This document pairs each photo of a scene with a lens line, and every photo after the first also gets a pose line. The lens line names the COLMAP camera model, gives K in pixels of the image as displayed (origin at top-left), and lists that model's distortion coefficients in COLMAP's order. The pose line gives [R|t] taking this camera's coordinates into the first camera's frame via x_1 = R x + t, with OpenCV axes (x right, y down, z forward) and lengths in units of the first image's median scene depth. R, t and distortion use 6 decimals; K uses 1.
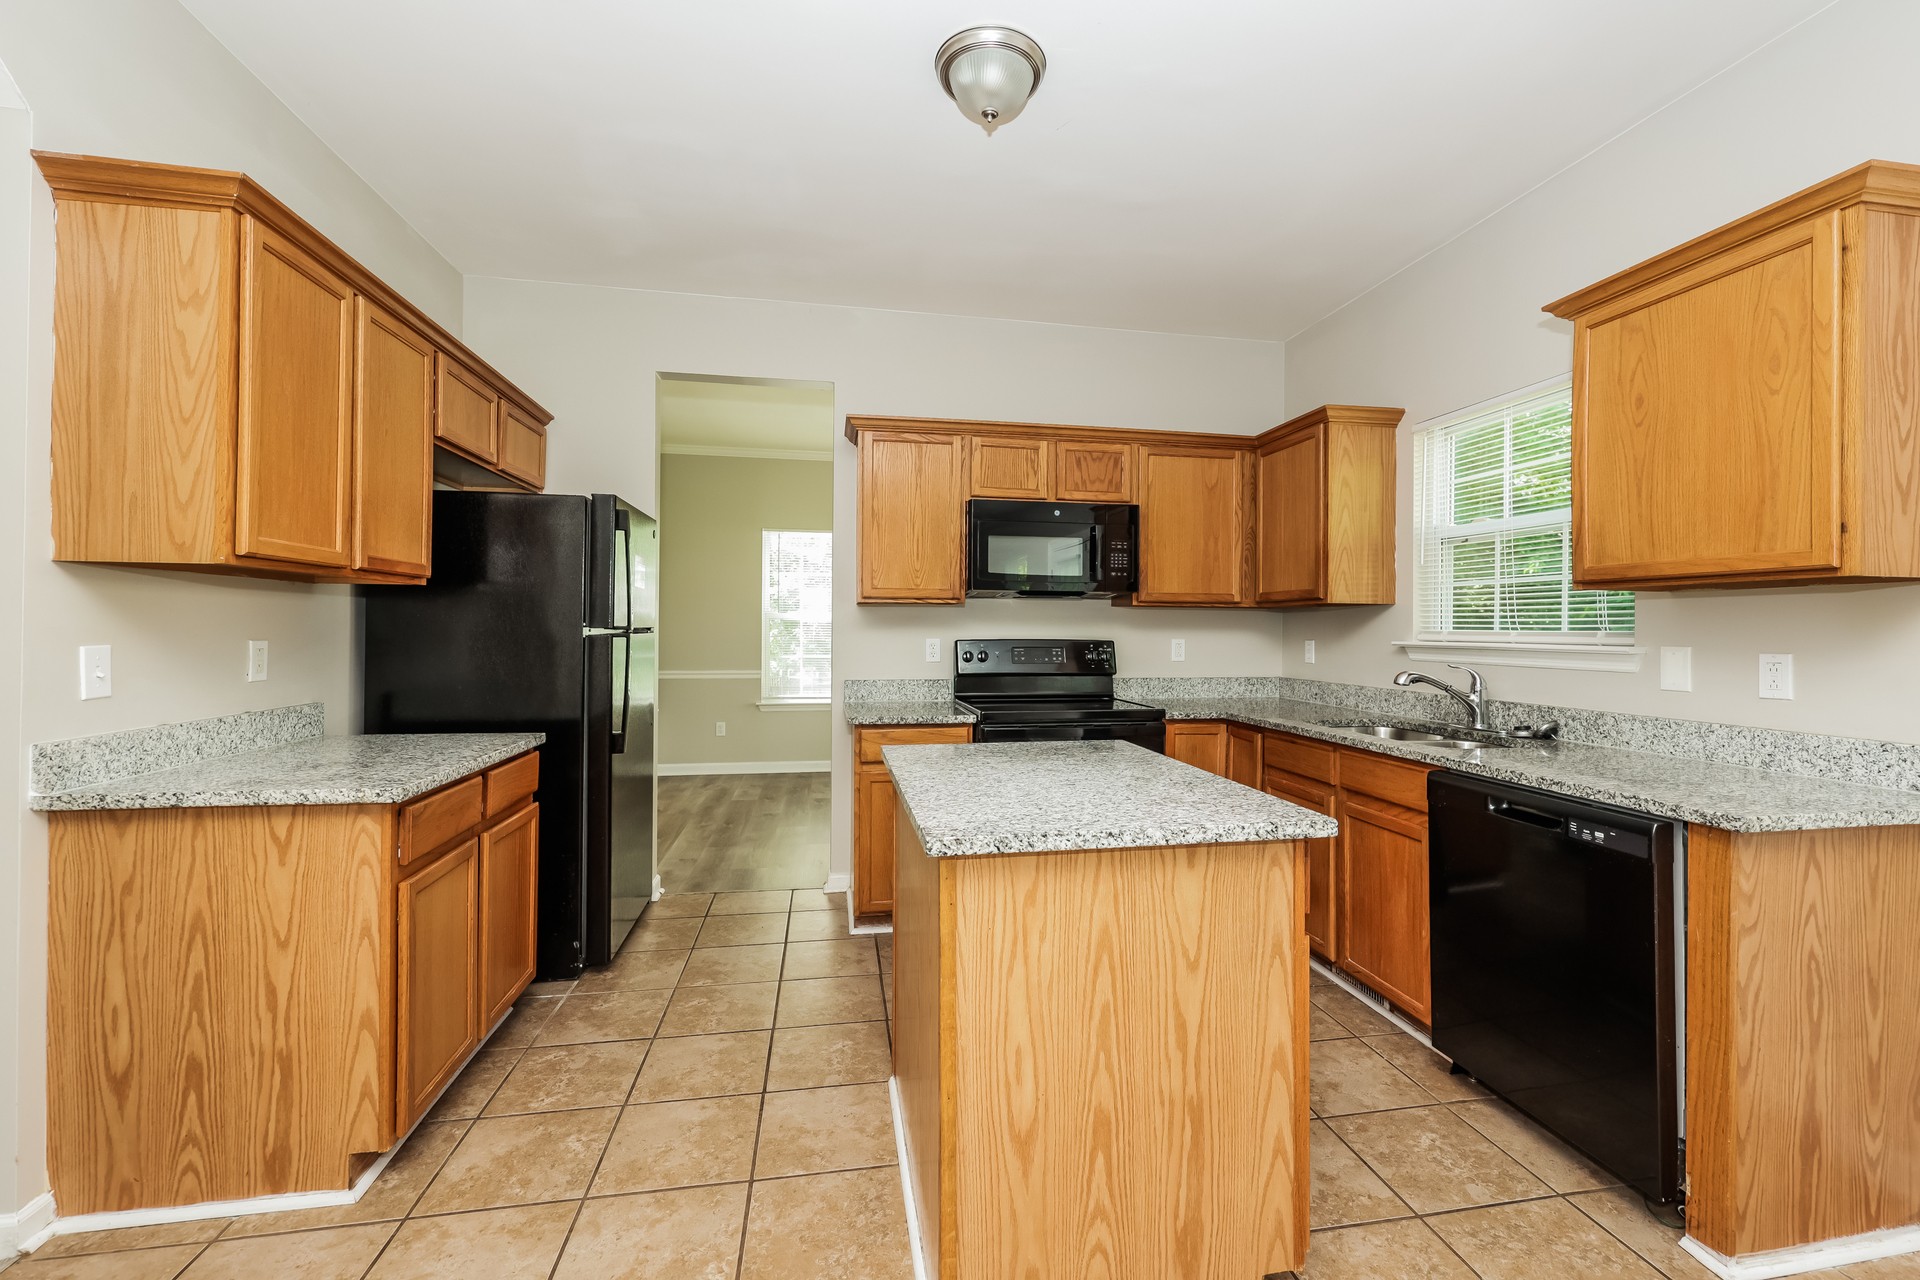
lens RADIAL K [[803.1, 0, 971.5], [0, 803.1, 628.8], [0, 0, 1]] dist [-0.000486, 0.000042]
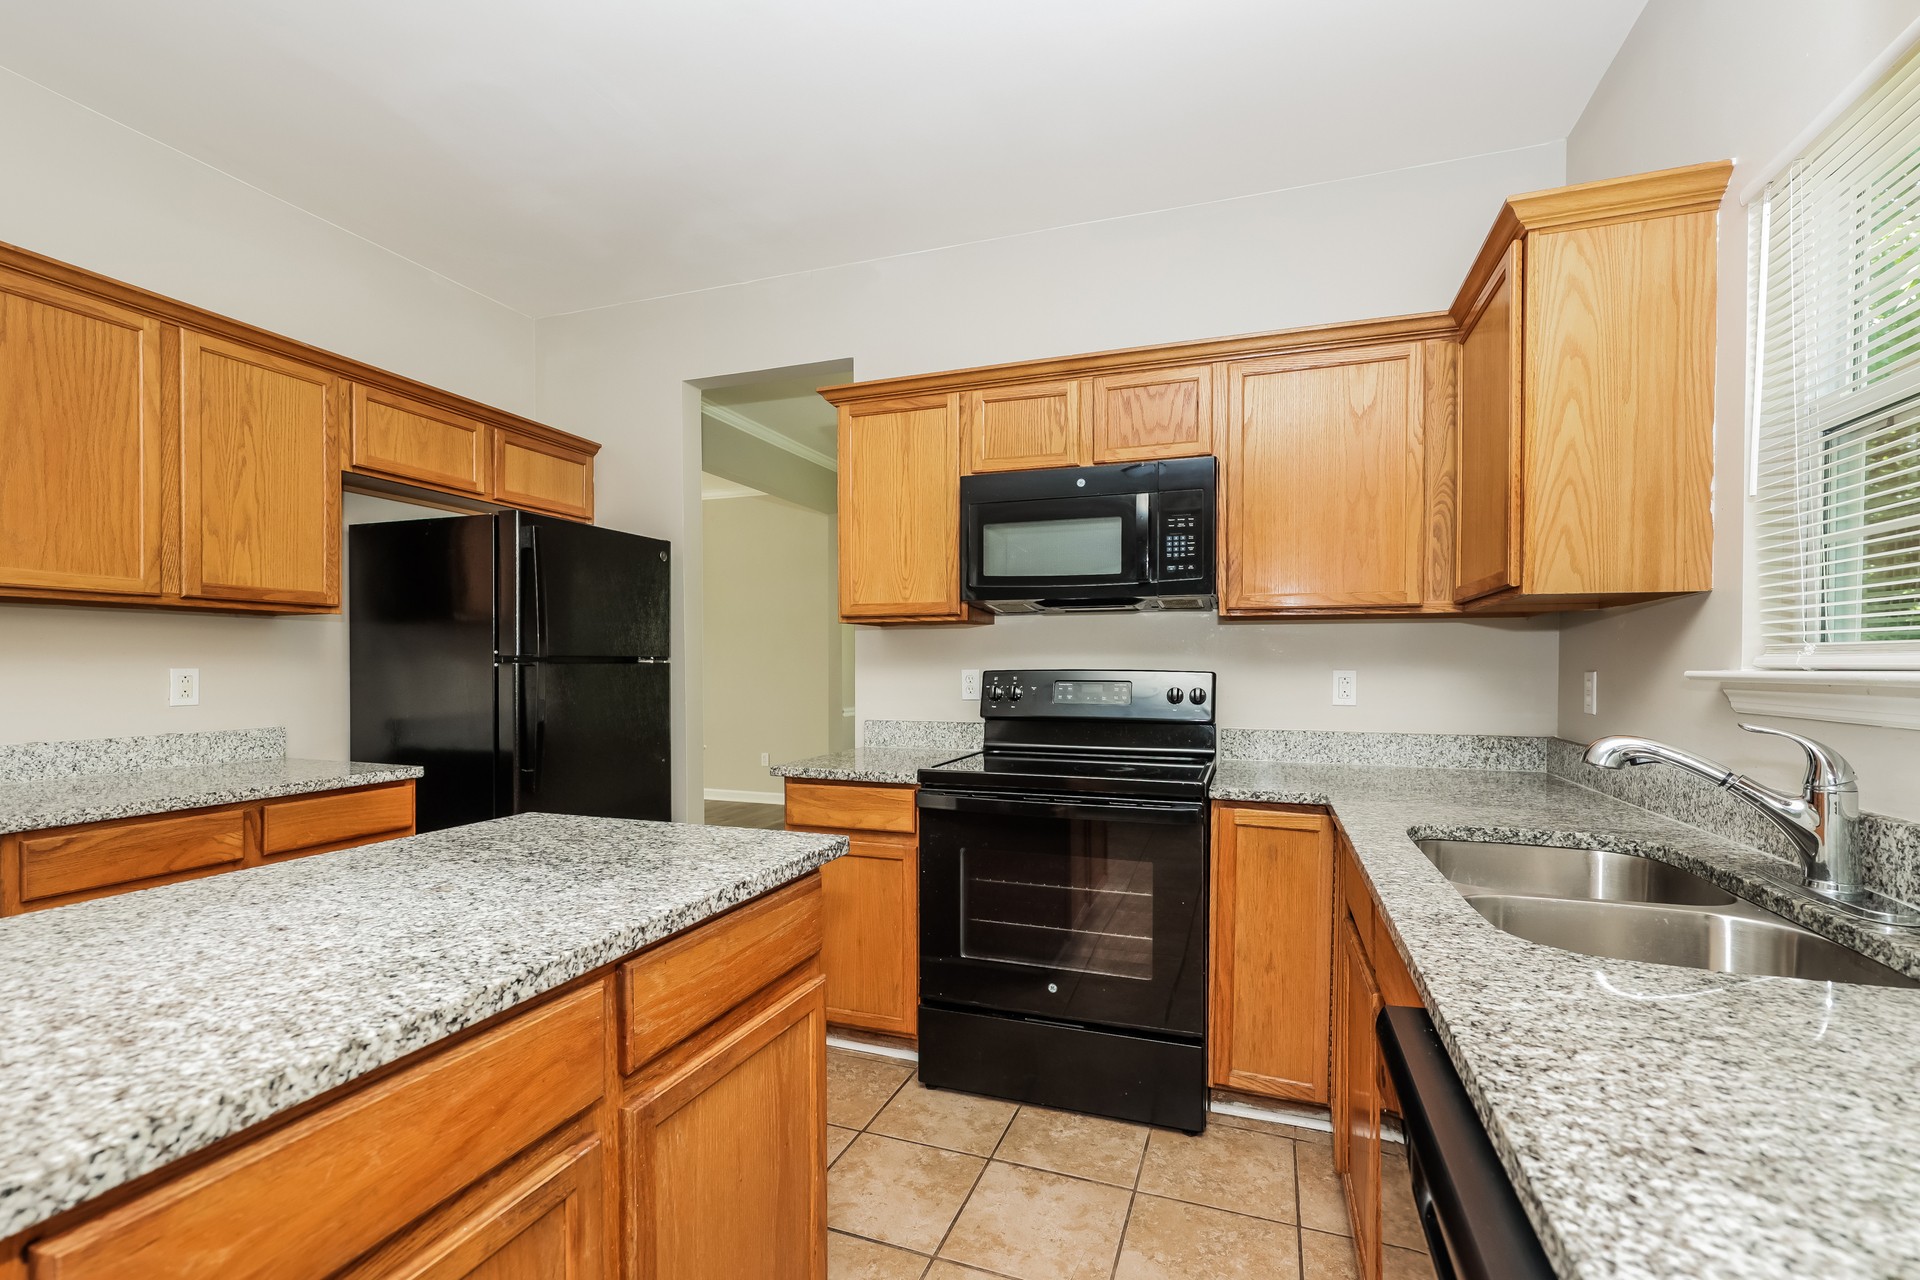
lens RADIAL K [[803.1, 0, 971.3], [0, 803.1, 682.8], [0, 0, 1]] dist [-0.000486, 0.000042]
pose [[0.870178, 0.006877, -0.492689, 0.363523], [0.004404, 0.999754, 0.021733, 0.009516], [0.492717, -0.021082, 0.869934, 0.361026]]
